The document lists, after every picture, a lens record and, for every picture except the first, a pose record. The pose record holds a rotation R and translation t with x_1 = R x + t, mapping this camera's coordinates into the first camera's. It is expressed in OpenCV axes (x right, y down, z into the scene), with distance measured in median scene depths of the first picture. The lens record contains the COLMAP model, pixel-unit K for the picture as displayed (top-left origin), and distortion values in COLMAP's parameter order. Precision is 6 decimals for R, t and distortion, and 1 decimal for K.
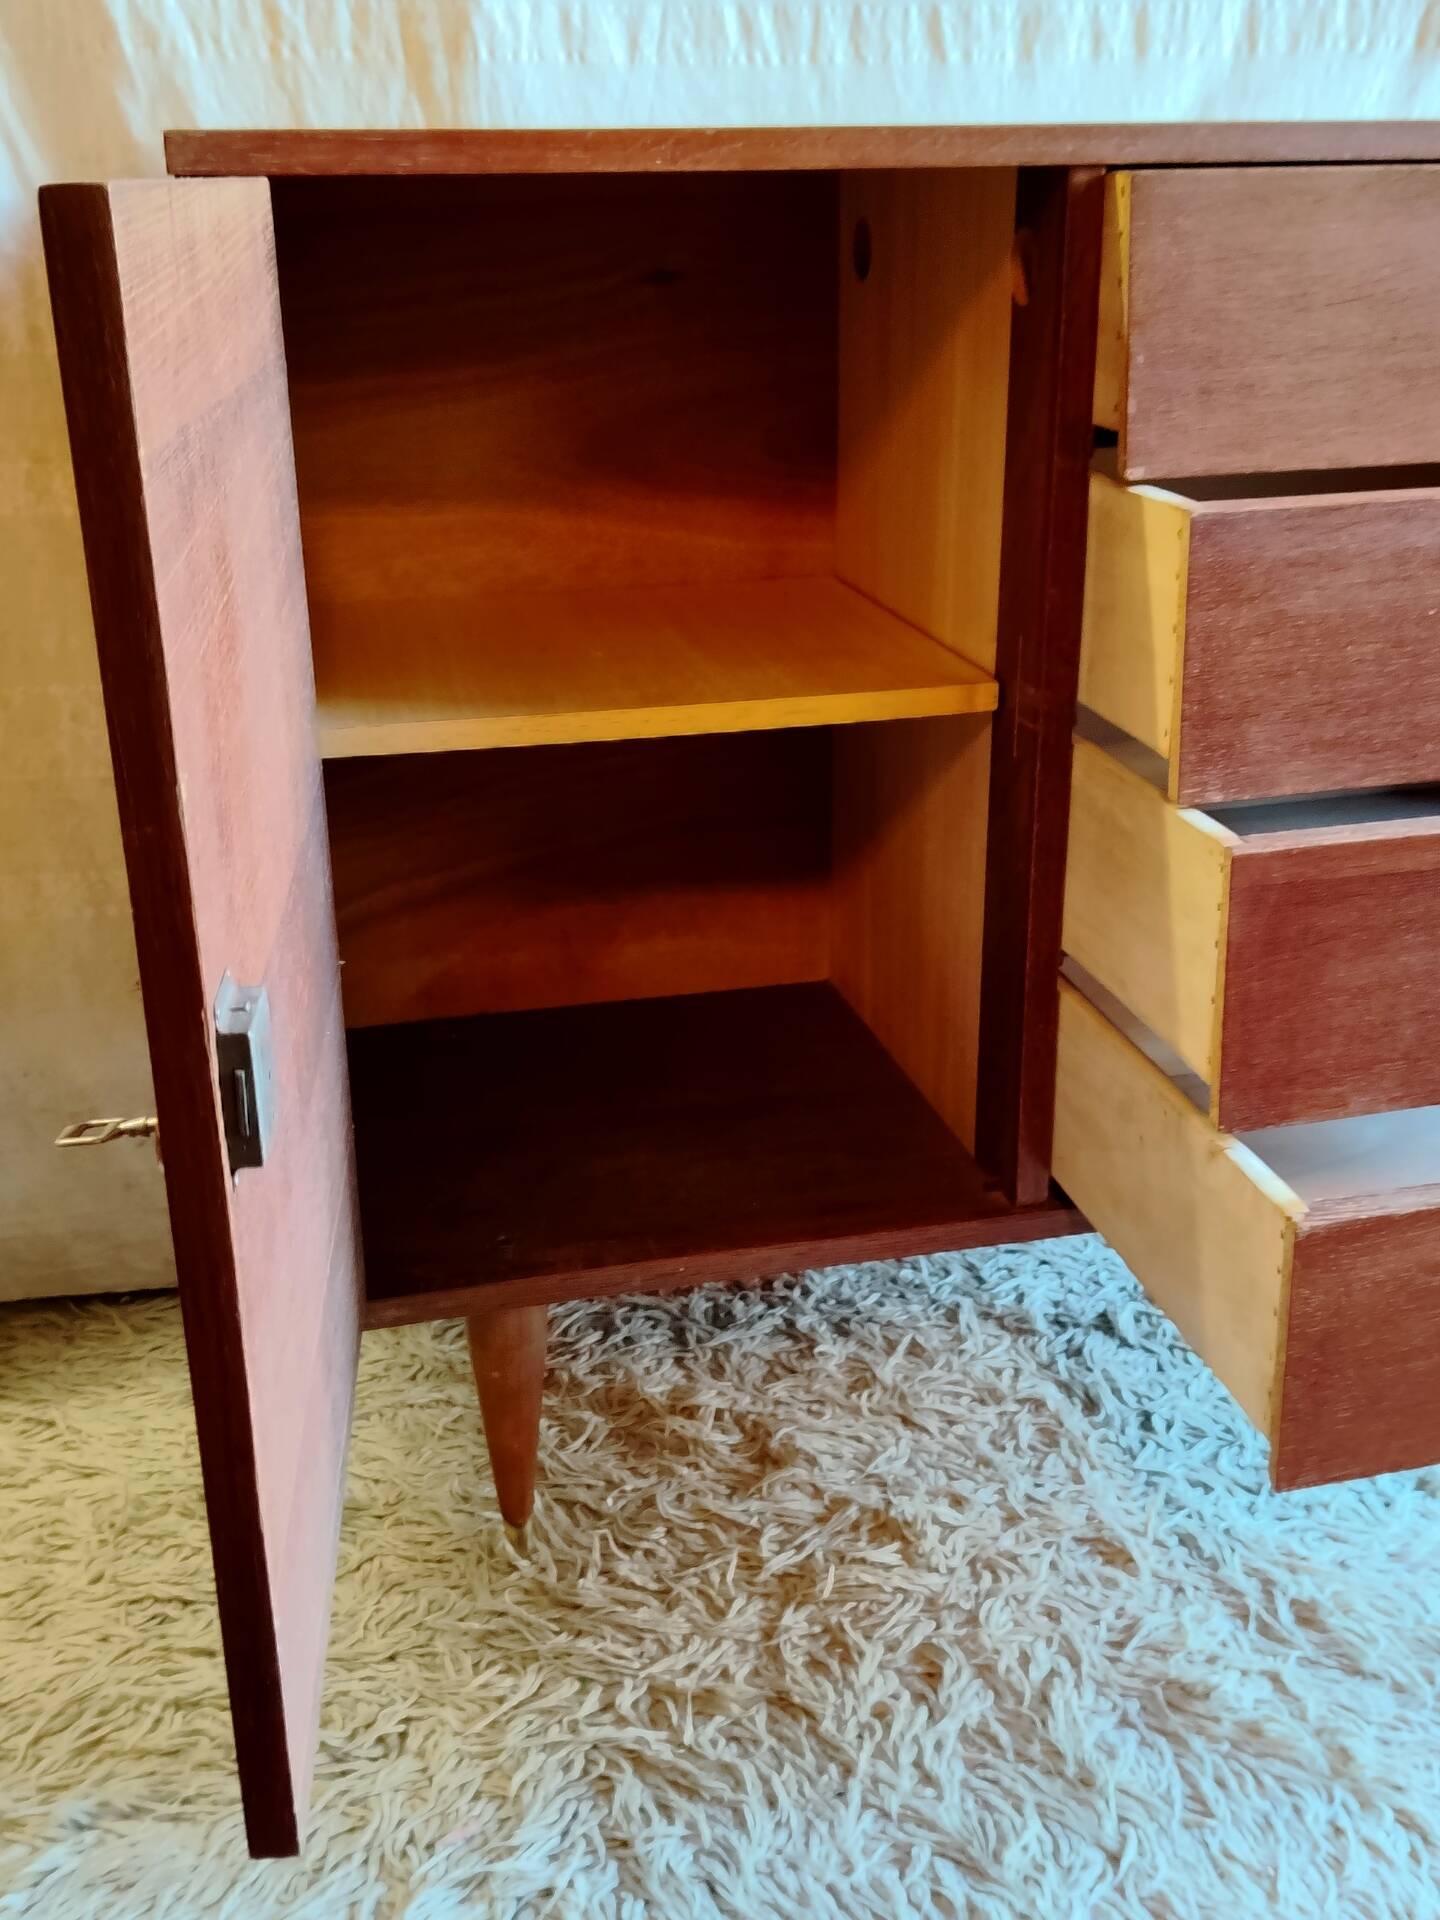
lens RADIAL K [[1994.2, 0, 714.7], [0, 1994.2, 943.6], [0, 0, 1]] dist [0.102815, -0.210294]
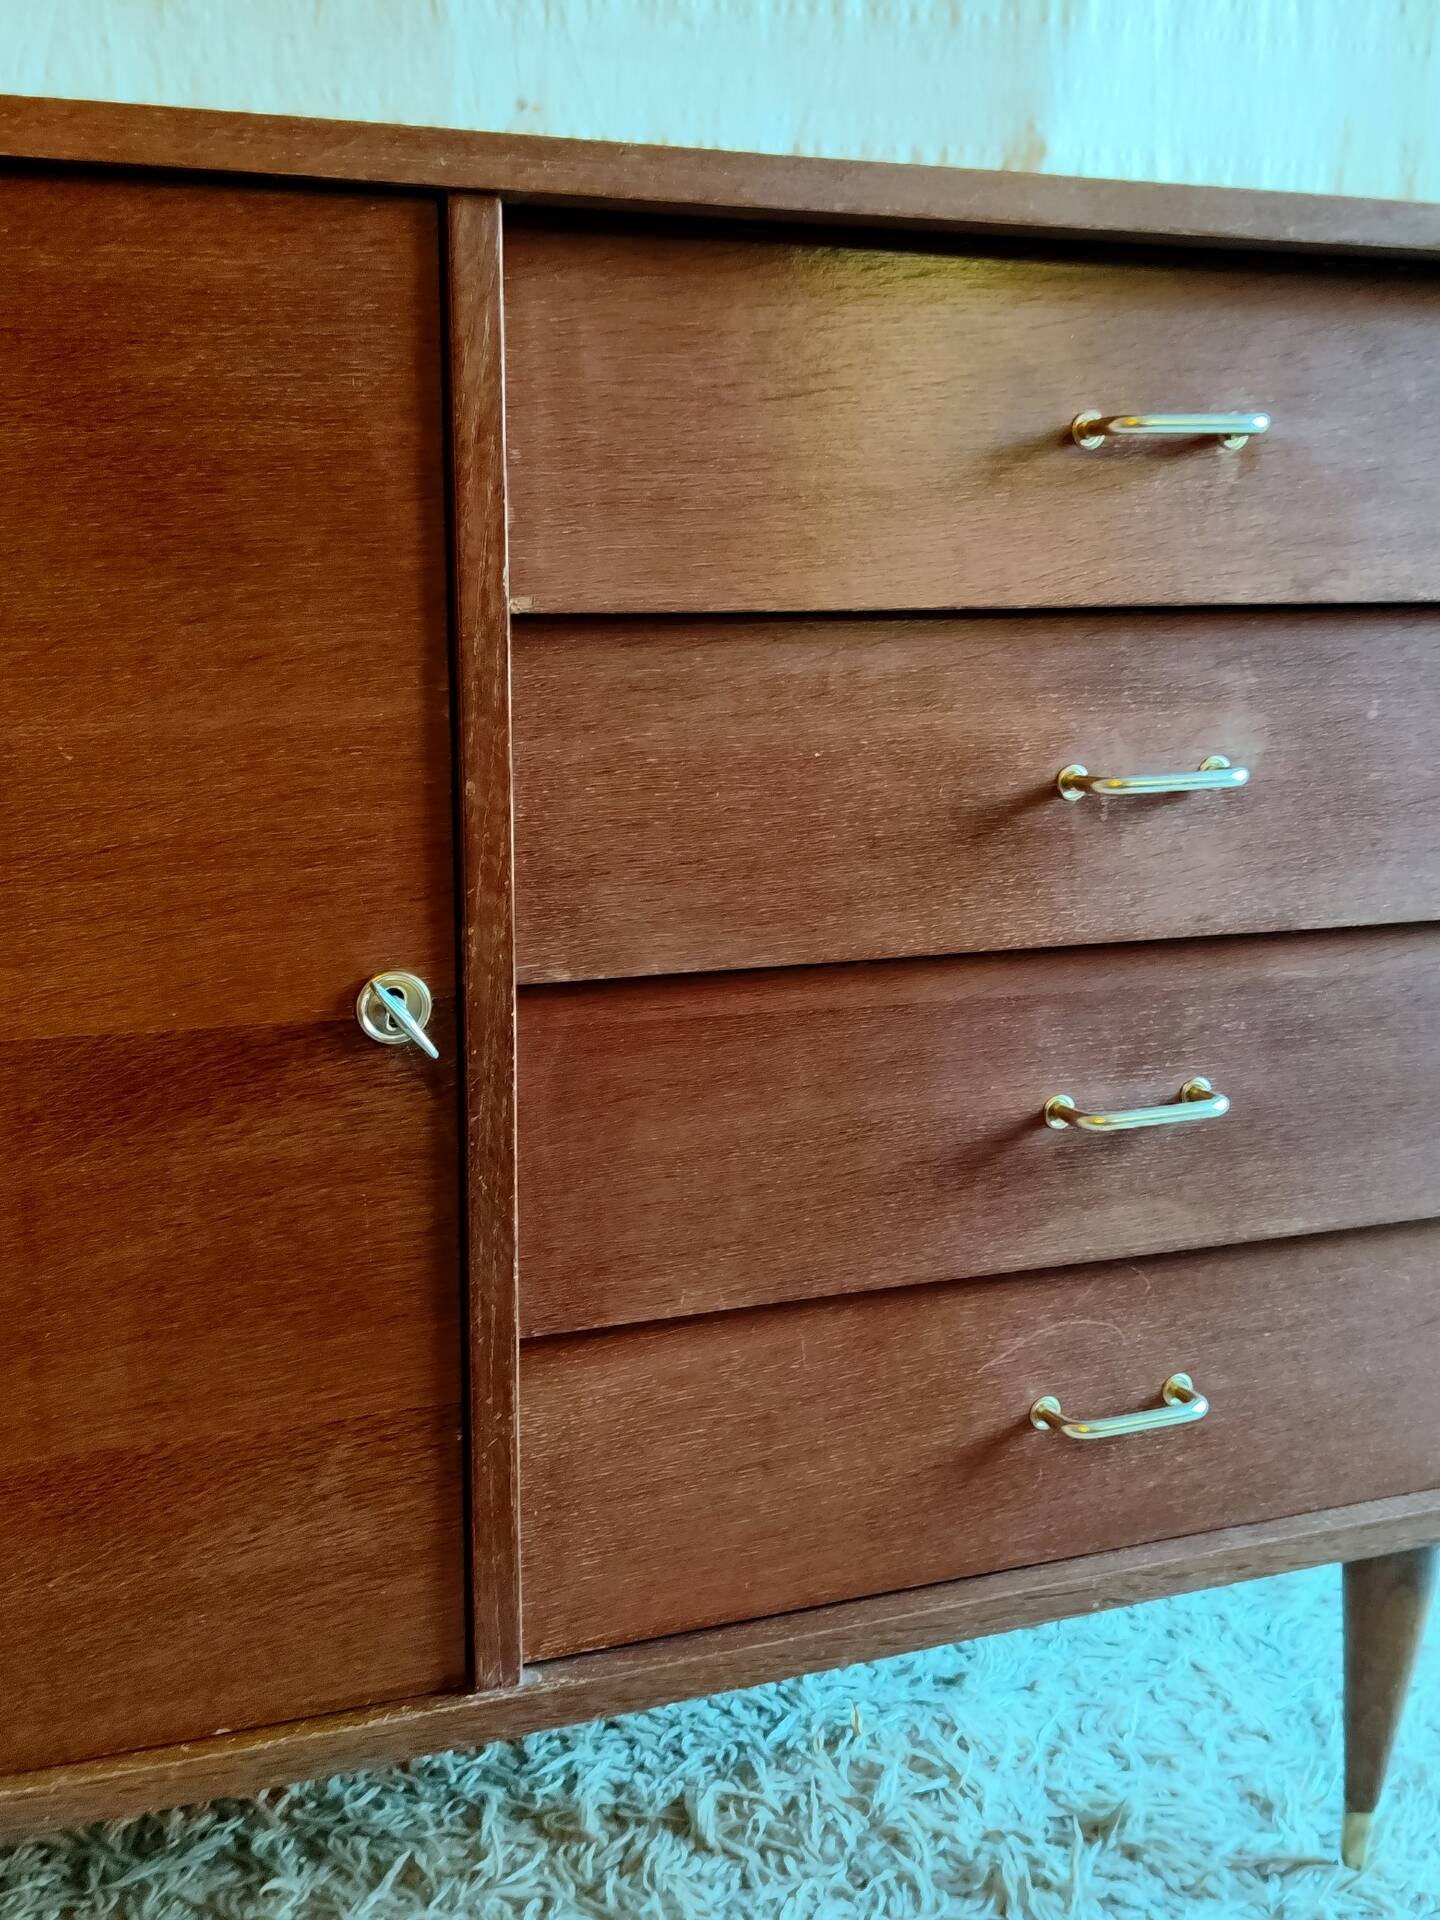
lens RADIAL K [[1994.2, 0, 714.7], [0, 1994.2, 943.6], [0, 0, 1]] dist [0.102815, -0.210294]
pose [[0.992754, -0.006319, 0.119996, 0.137867], [0.026434, 0.985638, -0.166792, -0.001814], [-0.117219, 0.168755, 0.978663, 0.255098]]
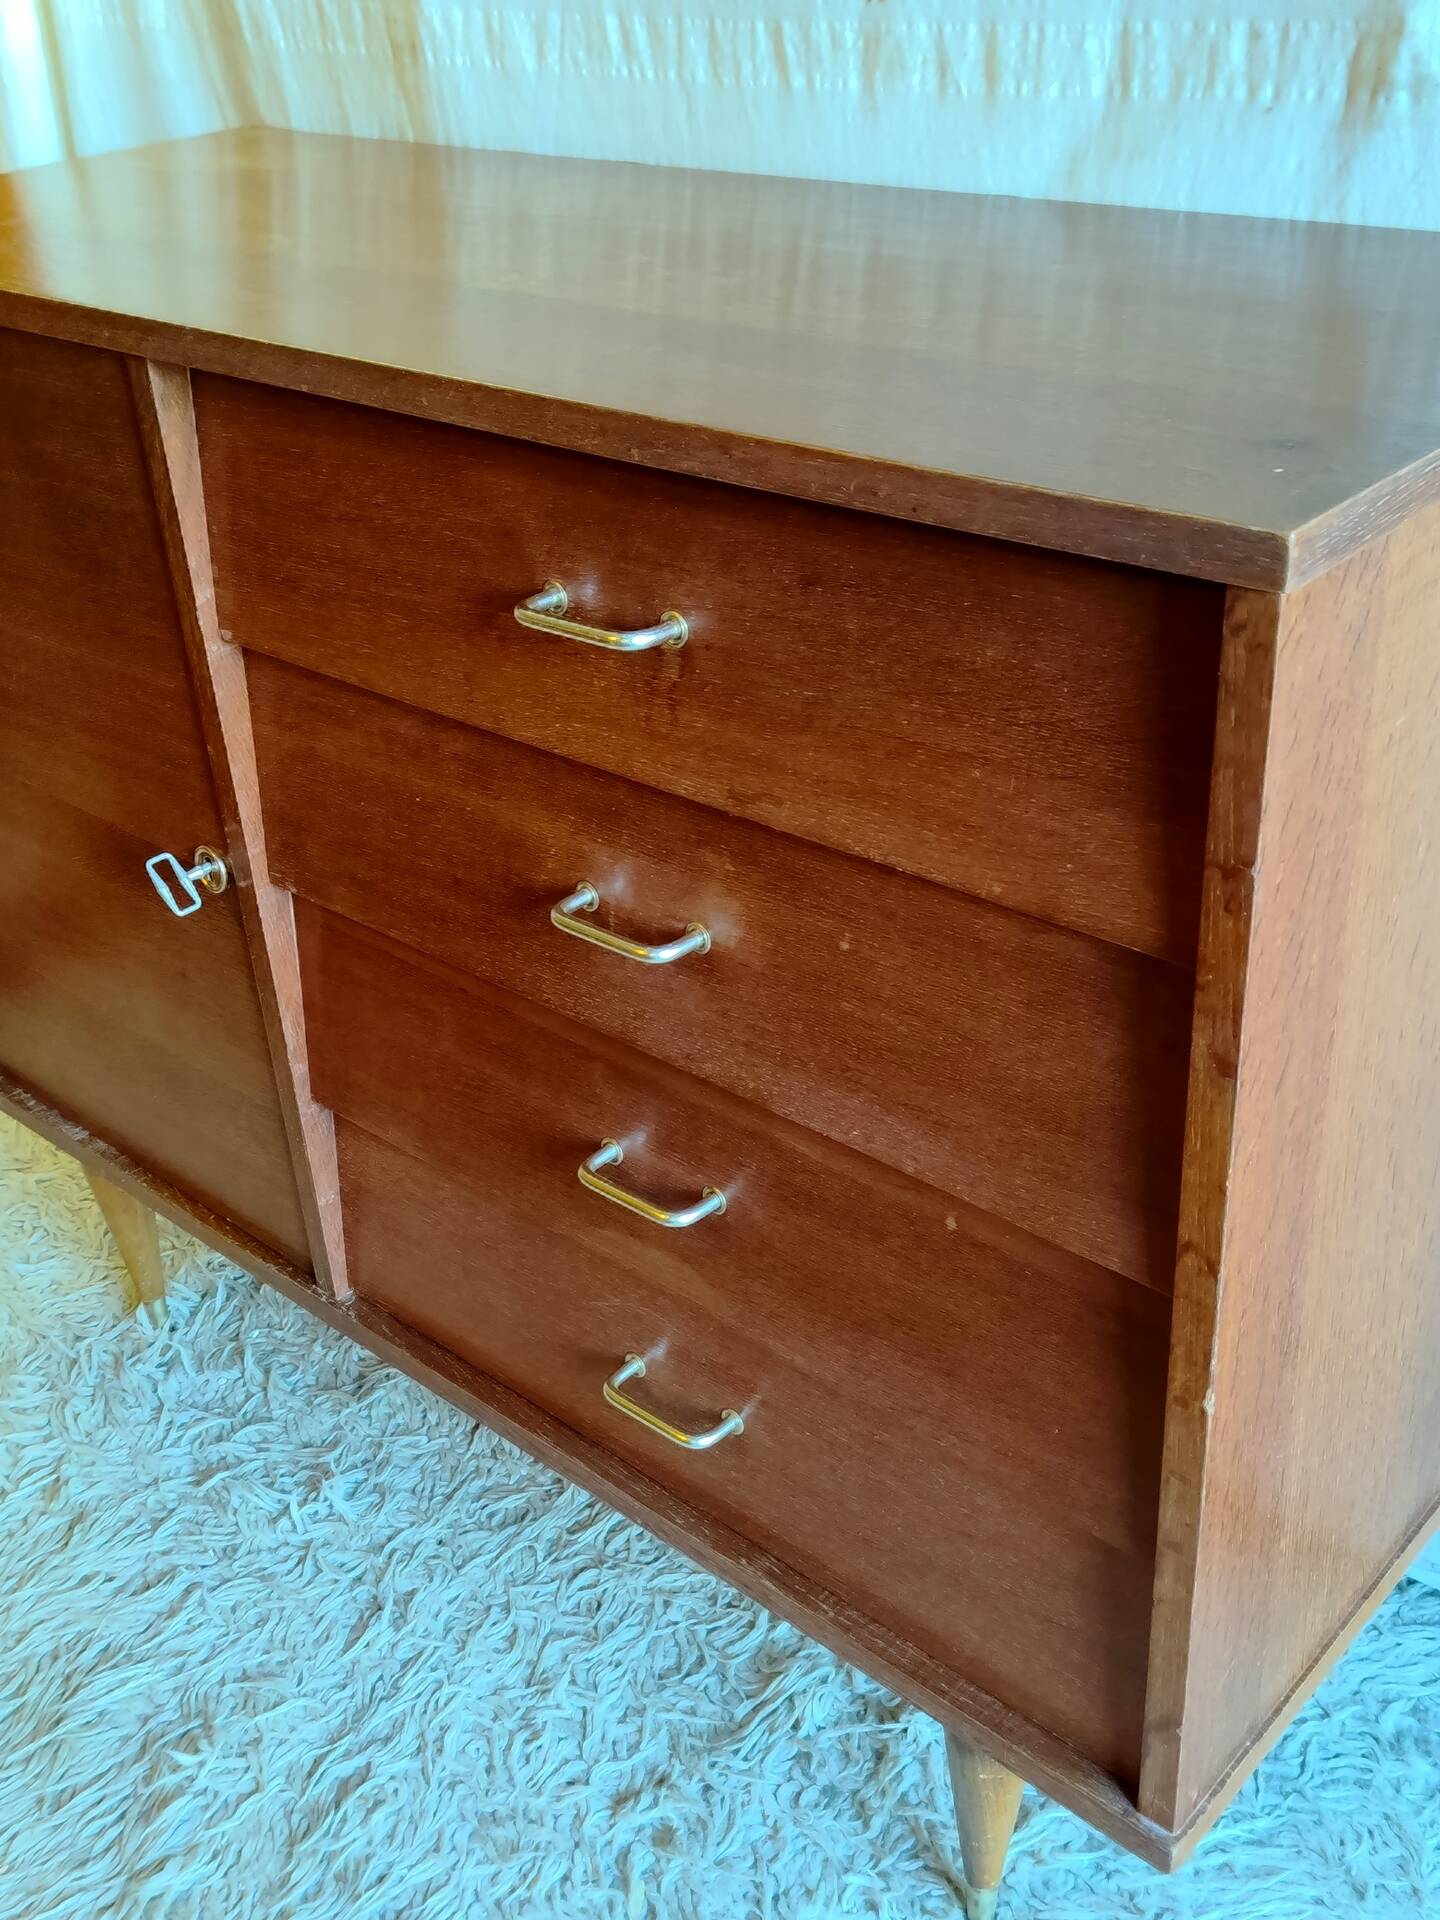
lens RADIAL K [[1994.2, 0, 714.7], [0, 1994.2, 943.6], [0, 0, 1]] dist [0.102815, -0.210294]
pose [[0.565012, 0.395112, -0.724326, 0.876043], [-0.245163, 0.918630, 0.309863, -0.373850], [0.787818, 0.002502, 0.615903, 0.472572]]
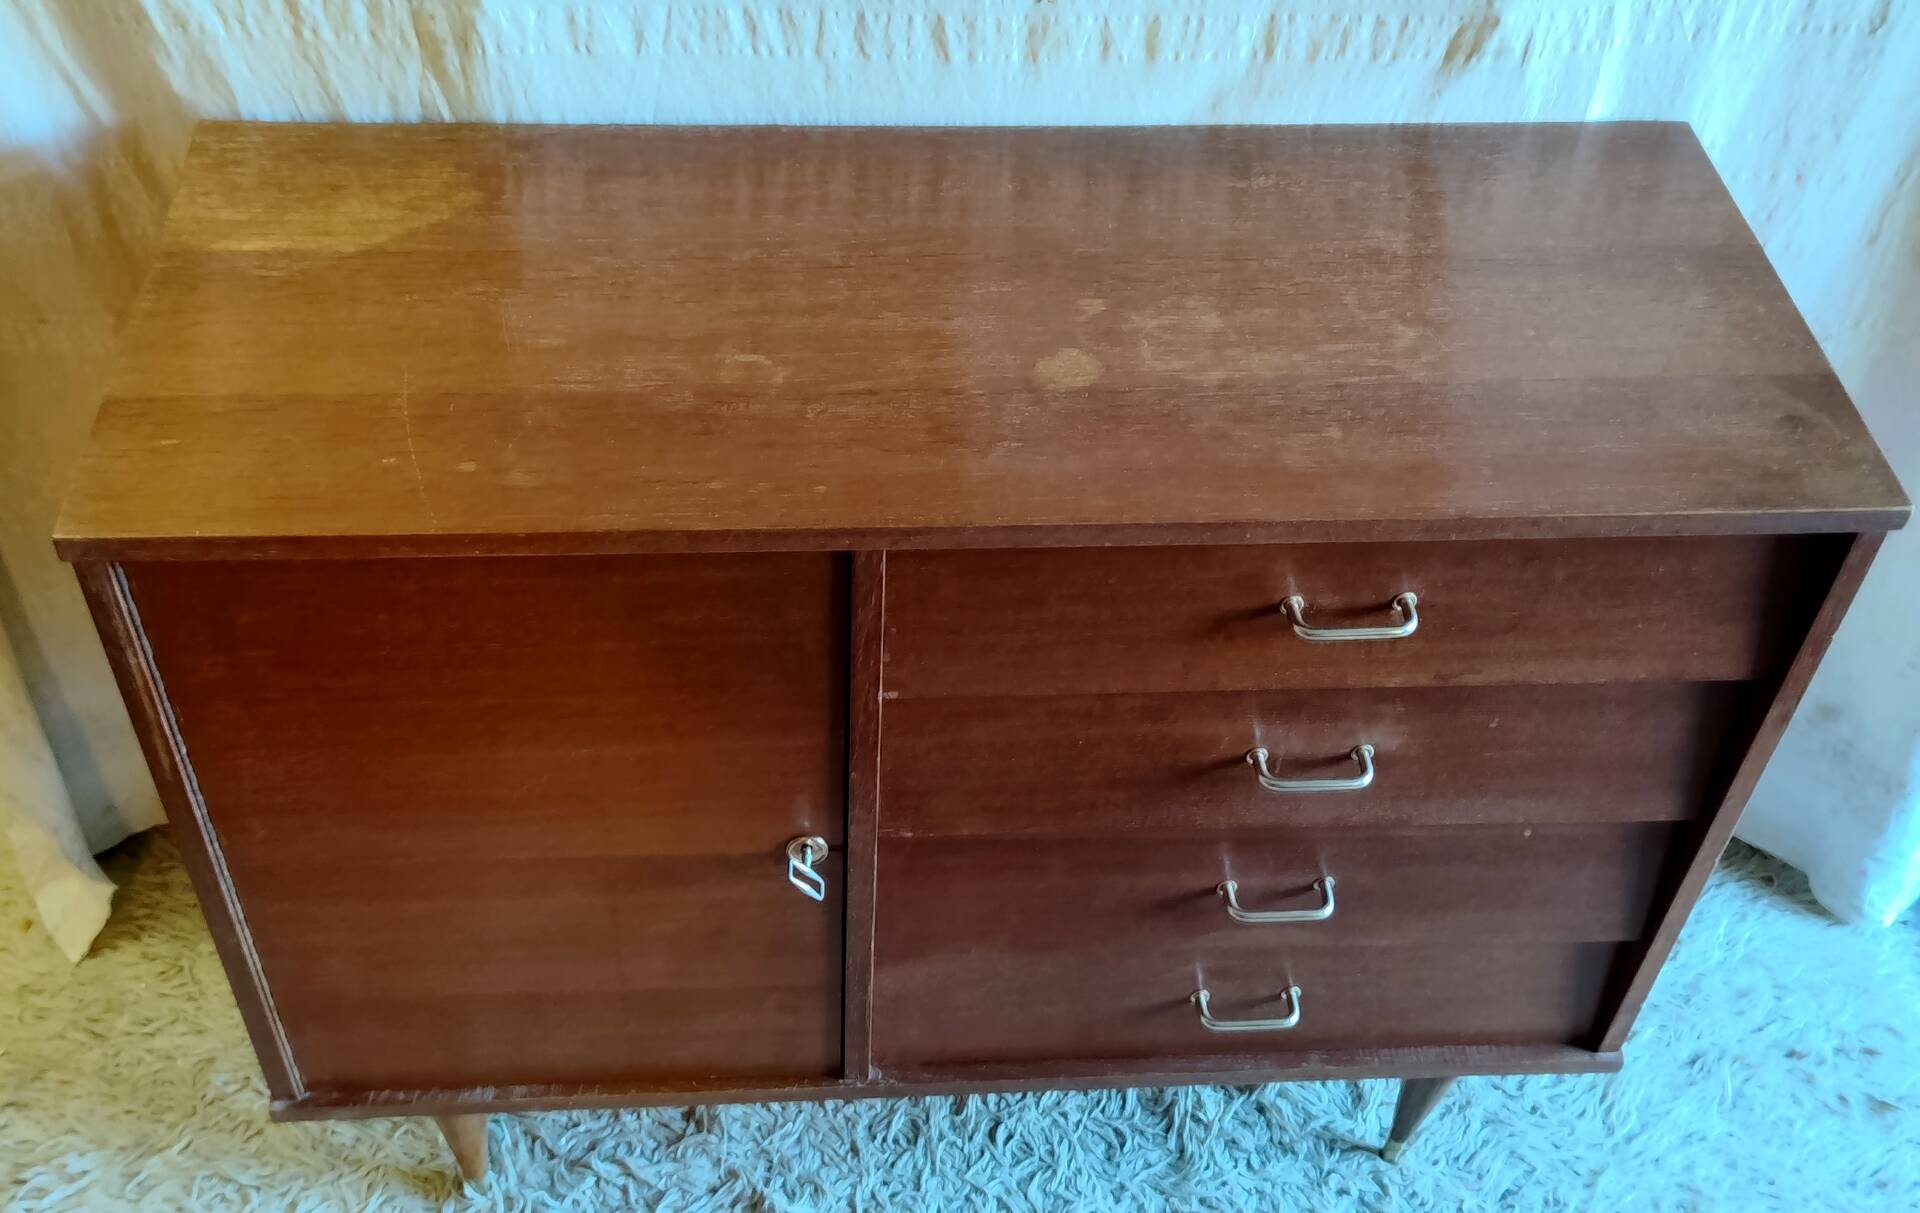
lens RADIAL K [[2002.8, 0, 952.9], [0, 2002.8, 531.2], [0, 0, 1]] dist [0.096071, -0.185496]
pose [[0.983591, 0.158899, -0.085437, 0.250139], [-0.112104, 0.909350, 0.400644, -0.651211], [0.141354, -0.384492, 0.912242, -0.029944]]
